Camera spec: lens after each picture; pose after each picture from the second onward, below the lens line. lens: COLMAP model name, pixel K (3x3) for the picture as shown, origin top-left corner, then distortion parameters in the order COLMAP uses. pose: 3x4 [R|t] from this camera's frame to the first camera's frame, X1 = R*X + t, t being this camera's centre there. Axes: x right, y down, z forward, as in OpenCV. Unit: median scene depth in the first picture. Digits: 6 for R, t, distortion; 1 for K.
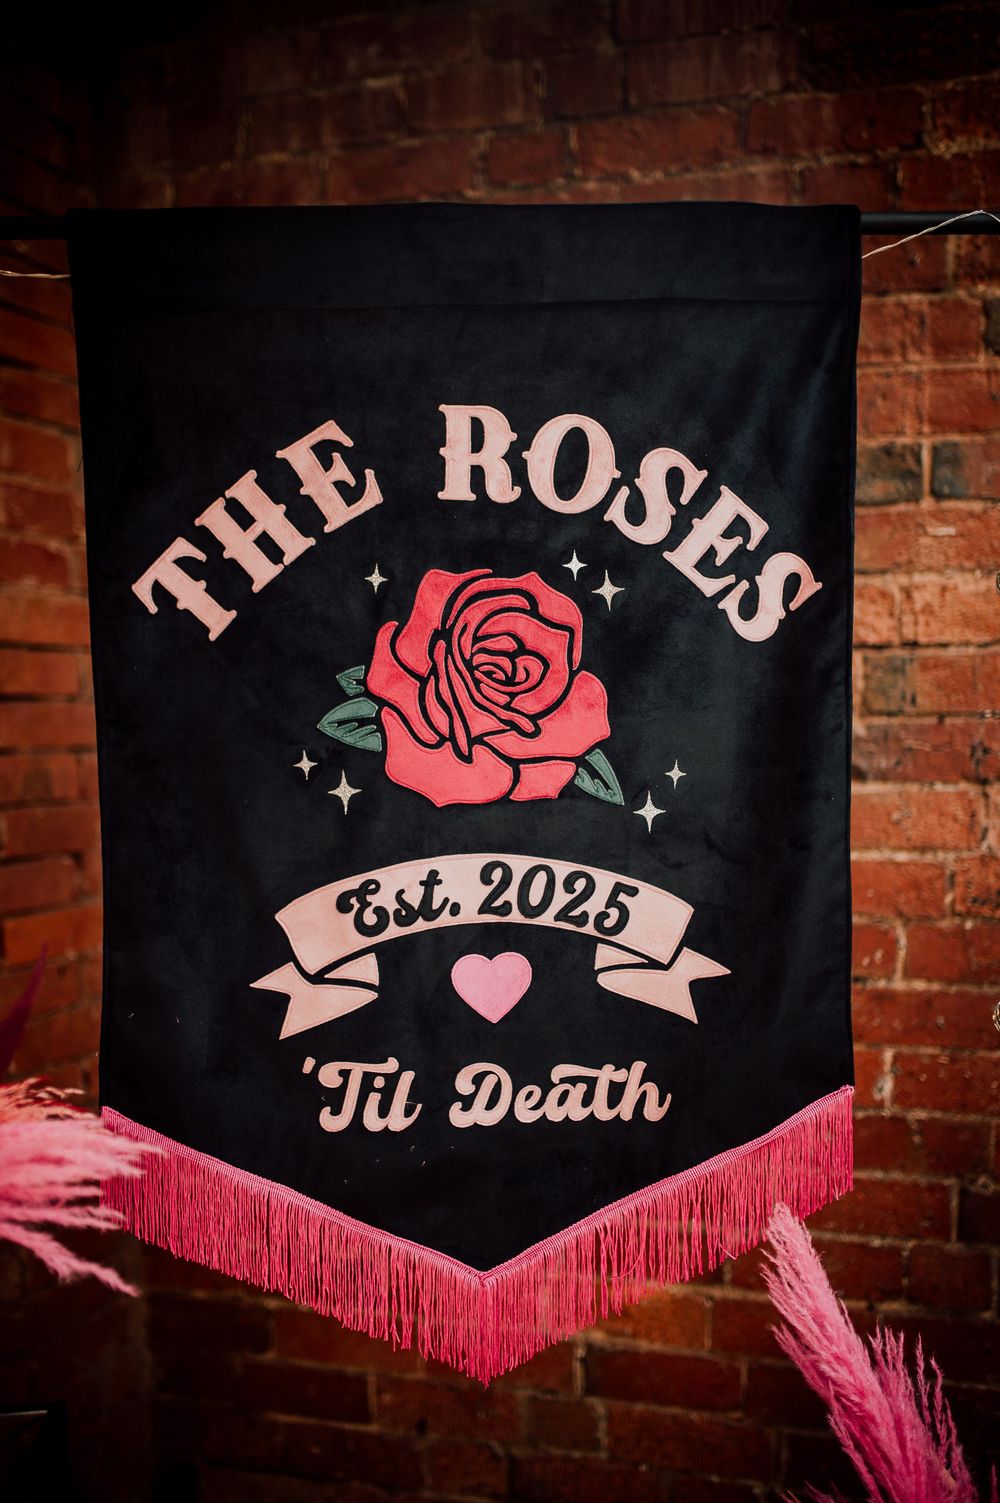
lens RADIAL K [[1454.8, 0, 506.3], [0, 1454.8, 749.6], [0, 0, 1]] dist [-0.074303, 0.114103]
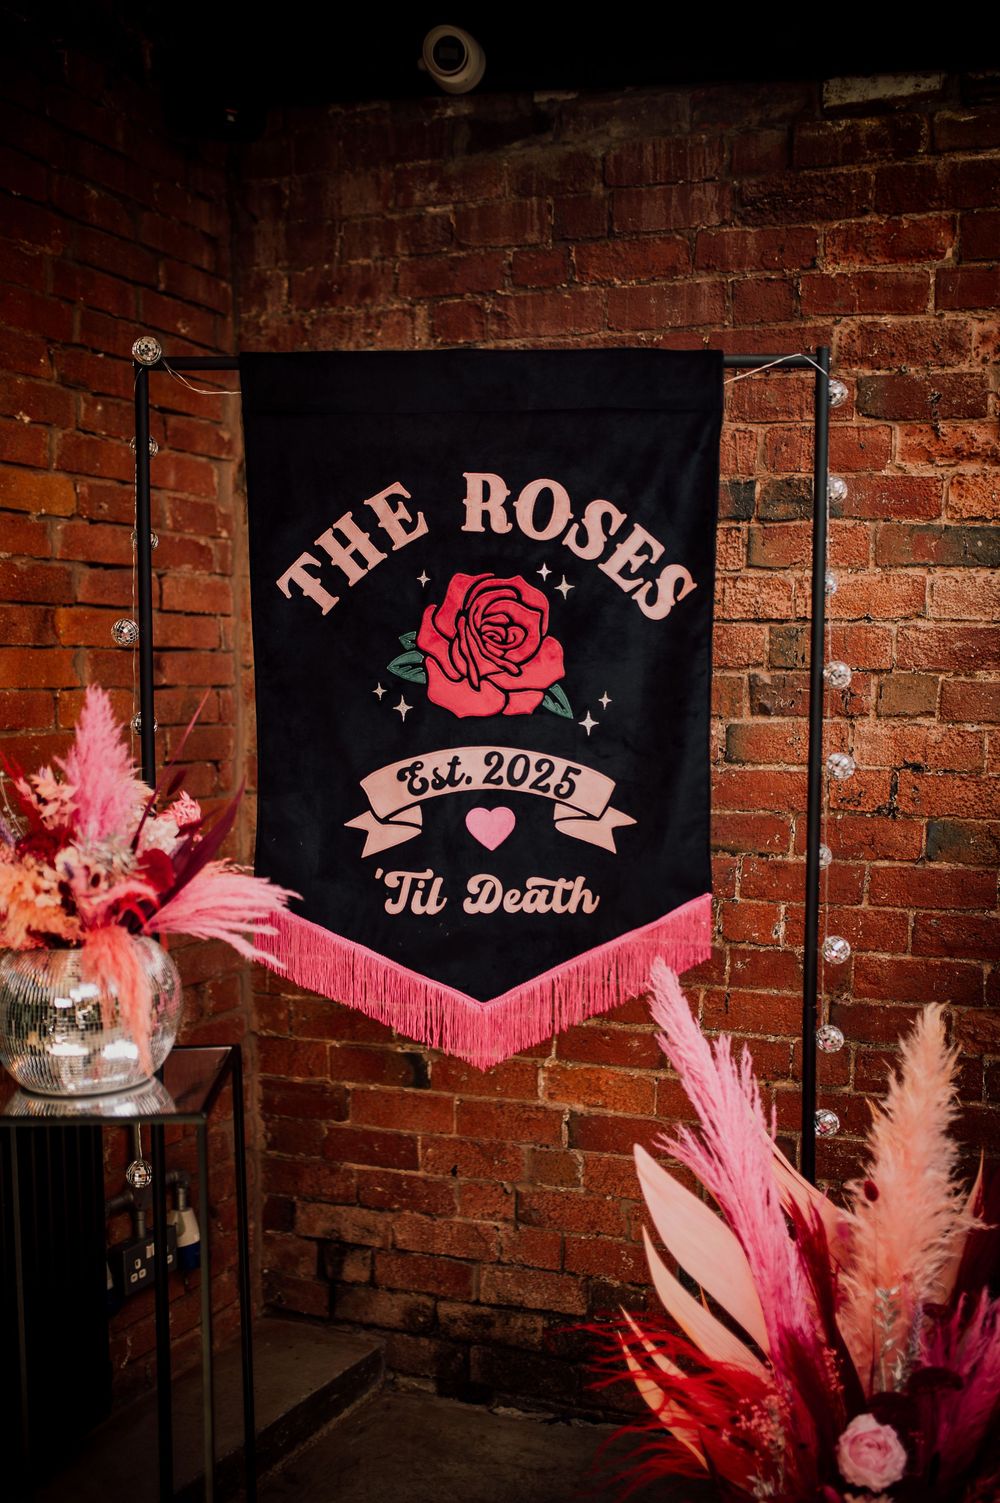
lens RADIAL K [[1450.3, 0, 504.5], [0, 1450.3, 756.3], [0, 0, 1]] dist [-0.072236, 0.110903]
pose [[0.998669, 0.016586, -0.048842, 0.085079], [-0.014958, 0.999326, 0.033515, 0.027147], [0.049365, -0.032739, 0.998244, -0.638282]]
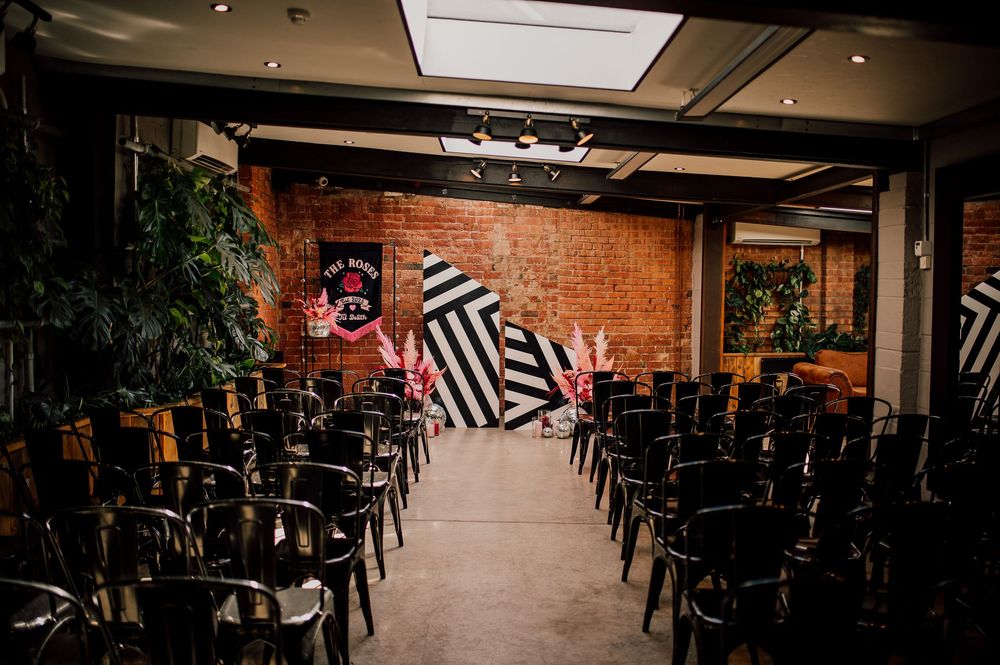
lens RADIAL K [[967.9, 0, 500.0], [0, 967.9, 332.5], [0, 0, 1]] dist [-0.074303, 0.114103]
pose [[0.890962, -0.009111, 0.453987, -2.529251], [0.001143, 0.999841, 0.017822, 0.226382], [-0.454077, -0.015360, 0.890830, -6.593504]]
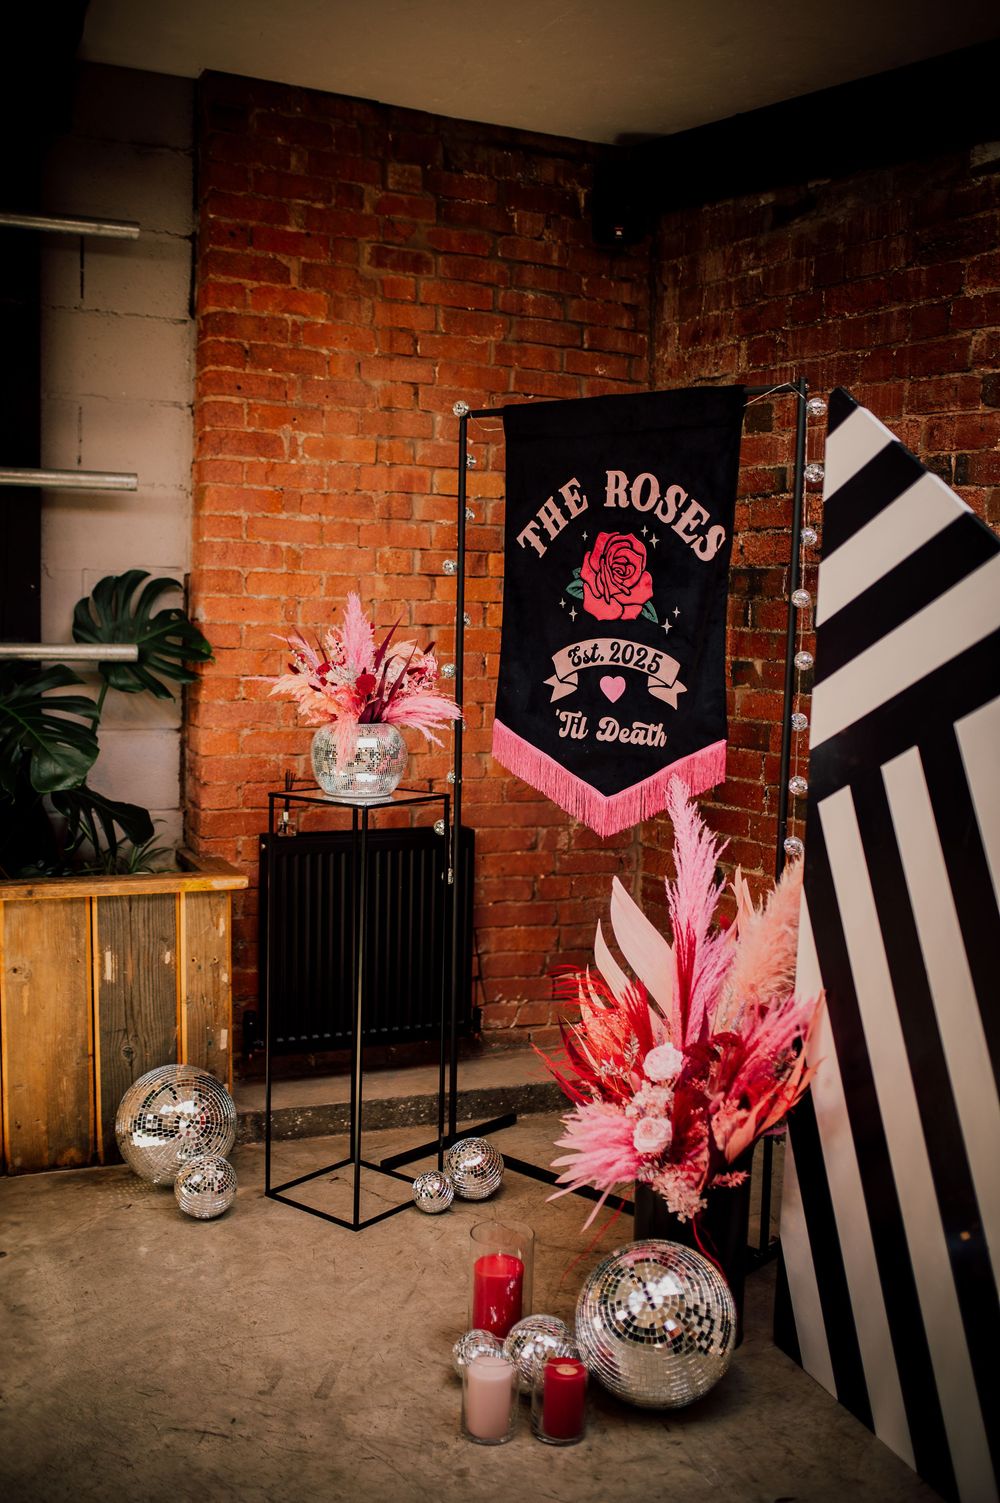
lens RADIAL K [[1434.8, 0, 486.5], [0, 1434.8, 747.9], [0, 0, 1]] dist [-0.072596, 0.100447]
pose [[0.733616, 0.100936, -0.672027, 1.614401], [-0.054647, 0.994468, 0.089710, 0.047217], [0.677364, -0.029088, 0.735073, -1.109698]]
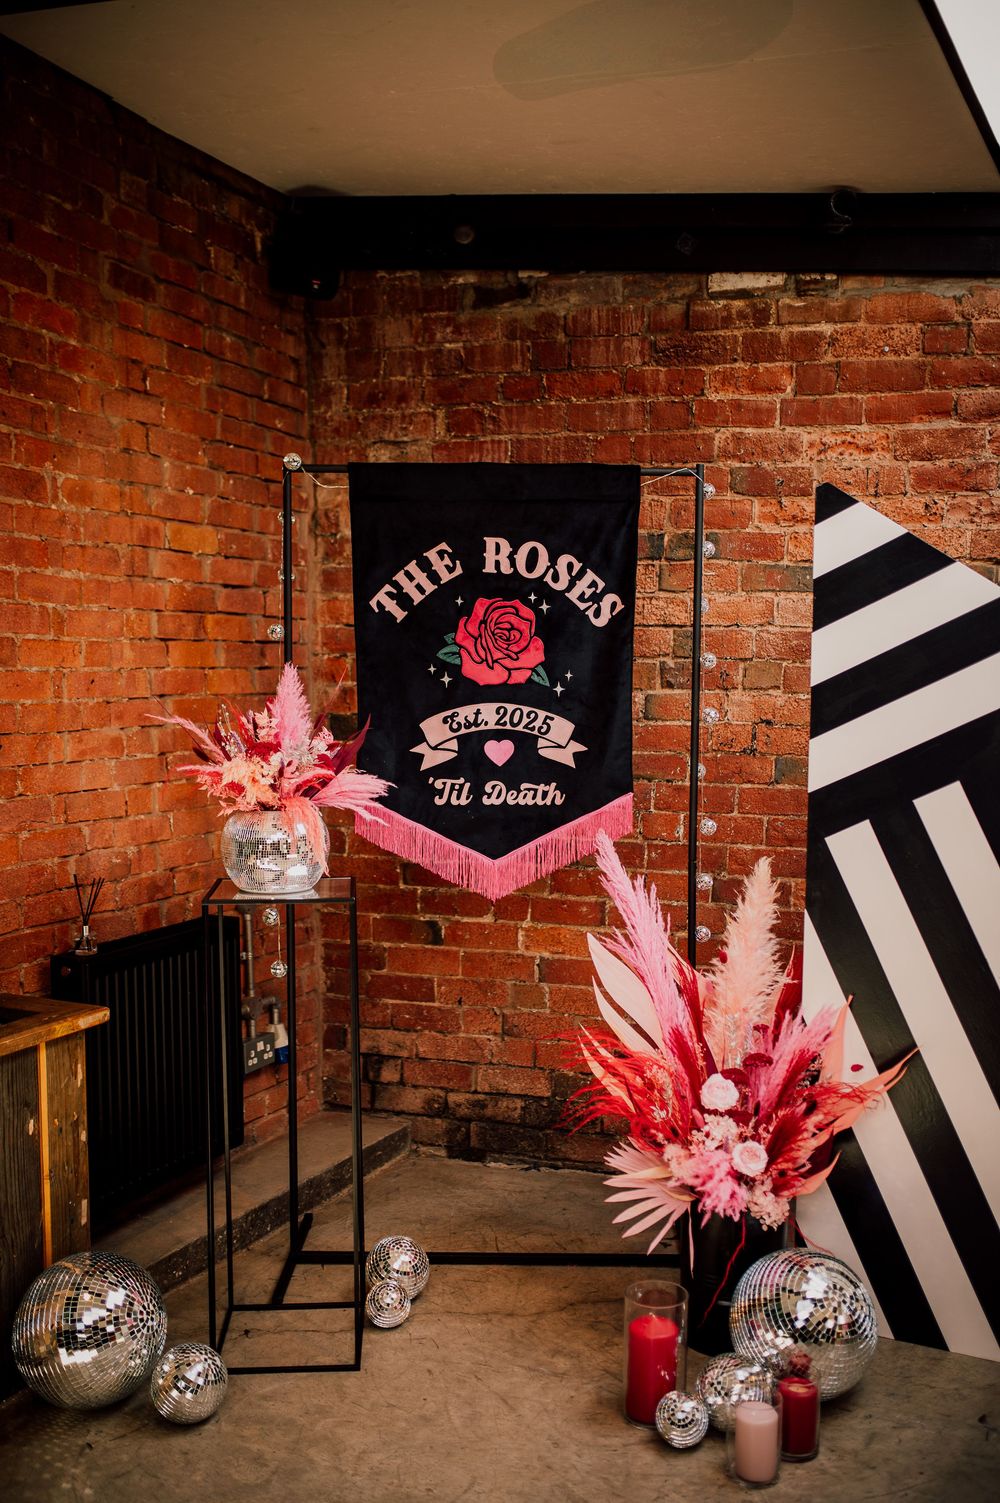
lens RADIAL K [[1454.8, 0, 506.3], [0, 1454.8, 749.6], [0, 0, 1]] dist [-0.074303, 0.114103]
pose [[0.999809, 0.019092, -0.004057, 0.014293], [-0.018949, 0.999285, 0.032707, 0.068968], [0.004679, -0.032624, 0.999457, -1.715989]]
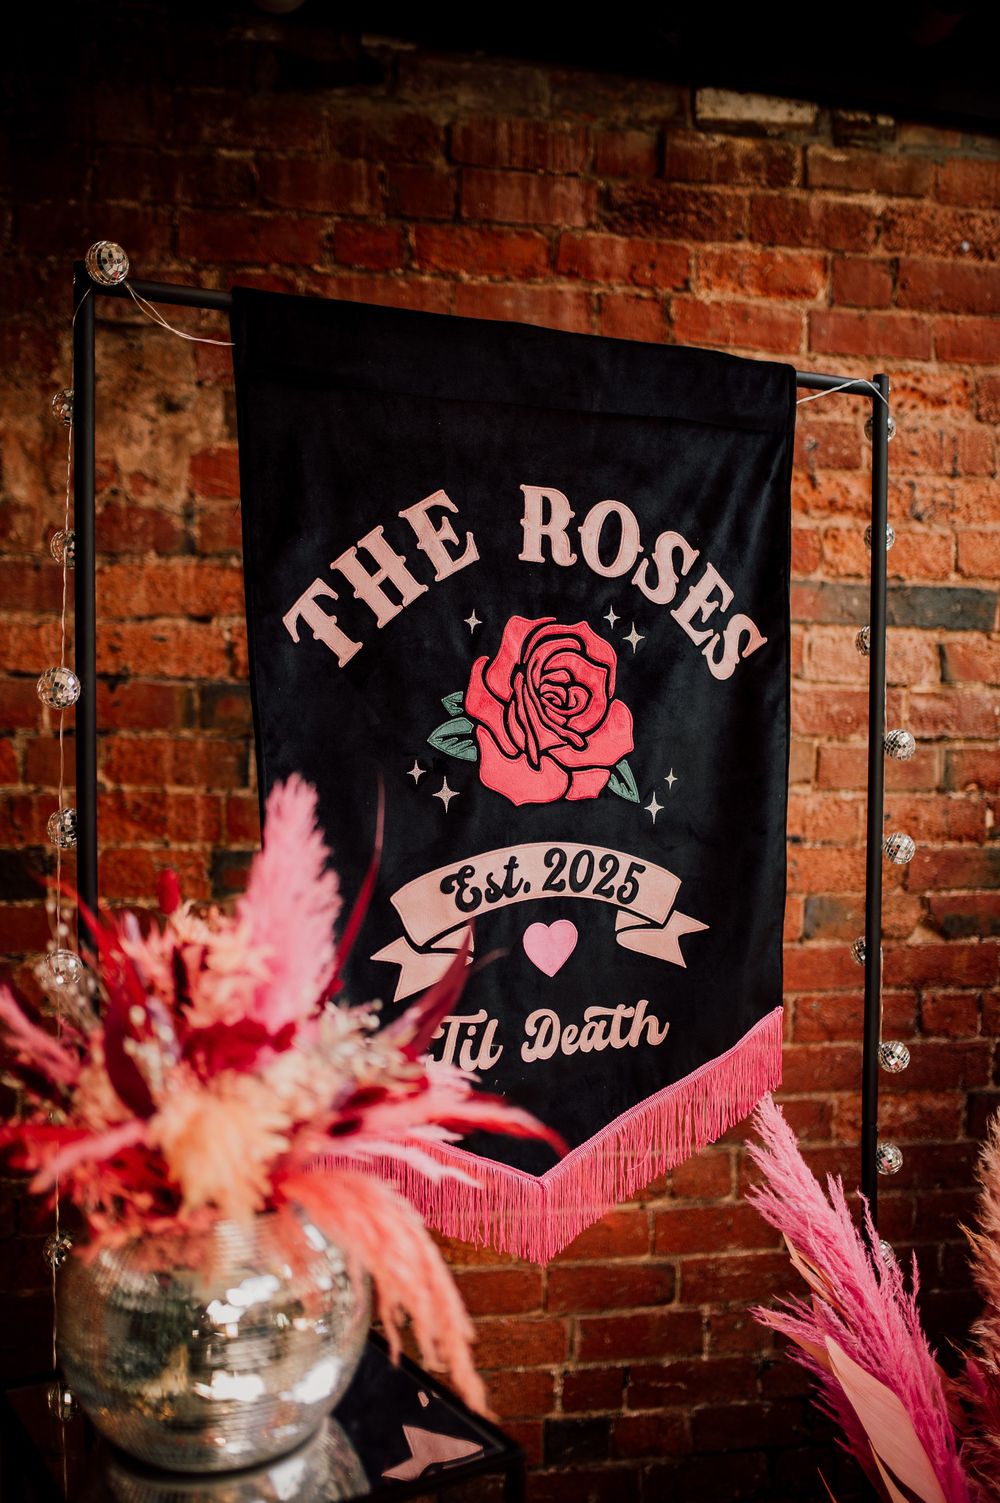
lens RADIAL K [[1450.3, 0, 504.5], [0, 1450.3, 756.3], [0, 0, 1]] dist [-0.072236, 0.110903]
pose [[0.900578, 0.002742, 0.434686, -0.595797], [-0.000175, 0.999982, -0.005946, 0.004366], [-0.434695, 0.005279, 0.900562, -0.117538]]
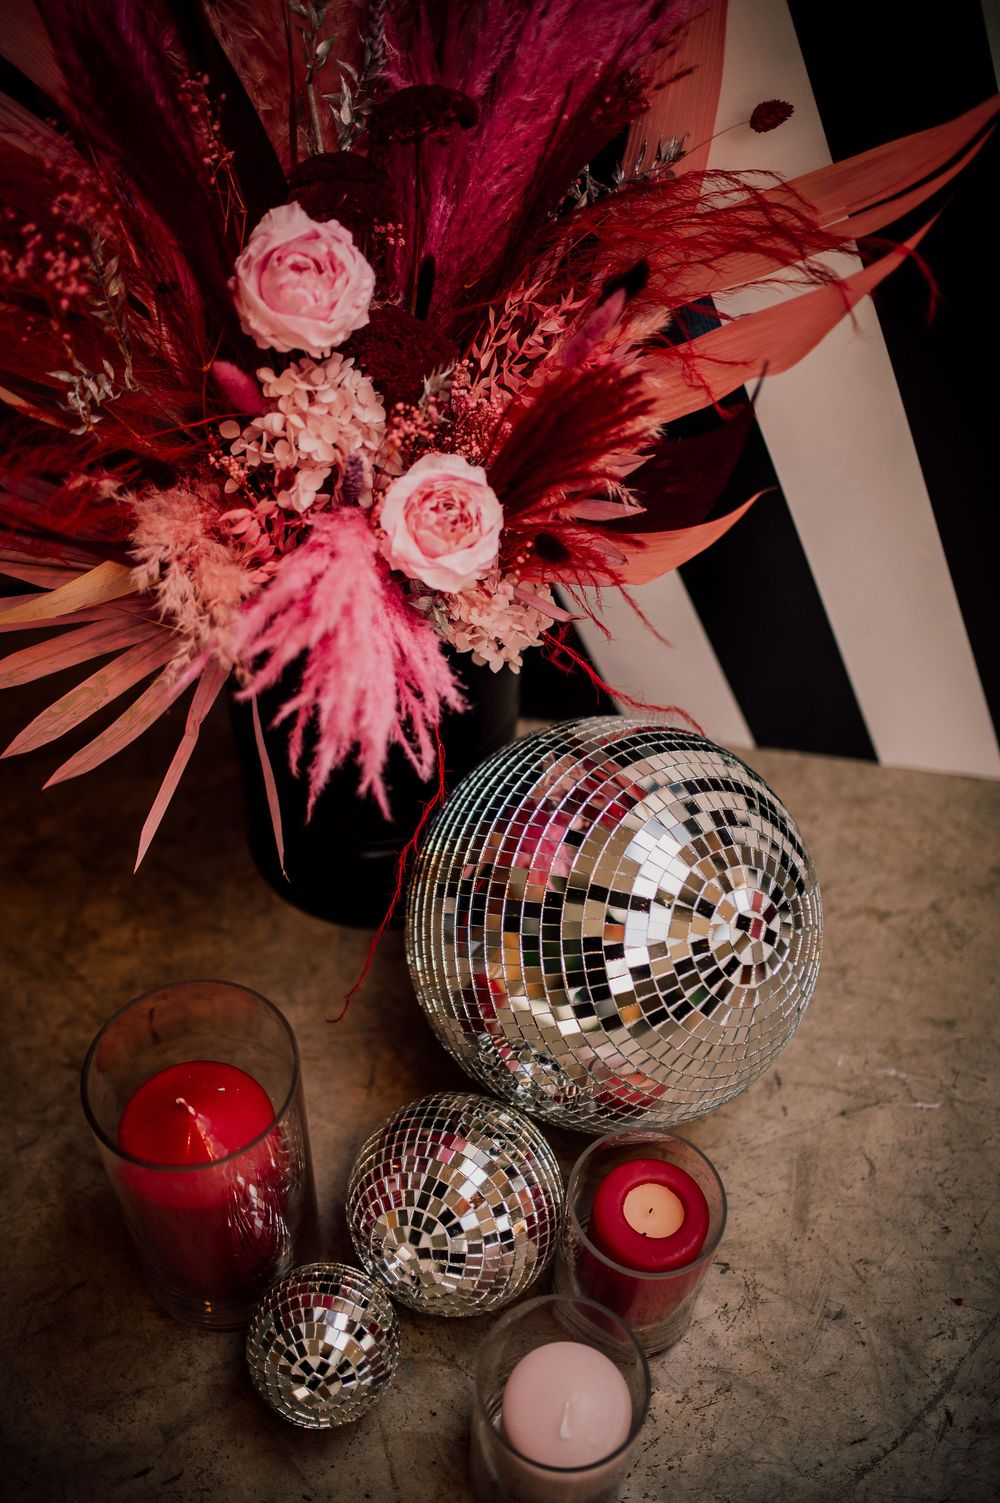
lens RADIAL K [[1450.3, 0, 504.5], [0, 1450.3, 756.3], [0, 0, 1]] dist [-0.072236, 0.110903]
pose [[0.944544, -0.211642, 0.251086, 0.251985], [-0.038221, 0.688558, 0.724173, 0.396593], [-0.326153, -0.693610, 0.642284, 0.109315]]
